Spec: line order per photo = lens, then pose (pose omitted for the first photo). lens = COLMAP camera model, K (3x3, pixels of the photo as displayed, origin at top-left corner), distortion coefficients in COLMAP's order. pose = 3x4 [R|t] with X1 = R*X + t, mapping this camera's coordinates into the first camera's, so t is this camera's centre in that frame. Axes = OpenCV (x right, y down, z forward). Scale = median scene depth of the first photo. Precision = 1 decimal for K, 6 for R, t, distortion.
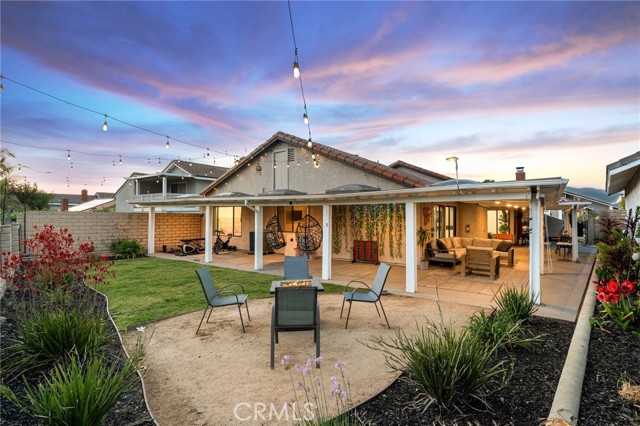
lens RADIAL K [[314.1, 0, 321.4], [0, 314.1, 208.5], [0, 0, 1]] dist [0.000809, 0.000078]
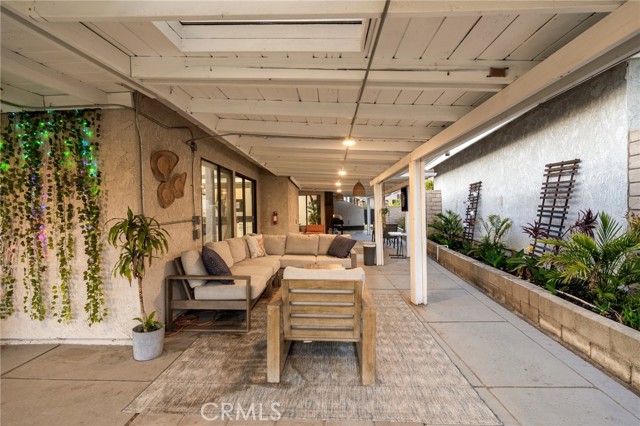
lens RADIAL K [[295.4, 0, 321.5], [0, 295.4, 210.0], [0, 0, 1]] dist [0.000744, 0.000016]
pose [[0.817876, -0.019503, 0.575064, 0.220084], [0.014317, 0.999806, 0.013546, 0.042027], [-0.575217, -0.002845, 0.817996, 0.498384]]
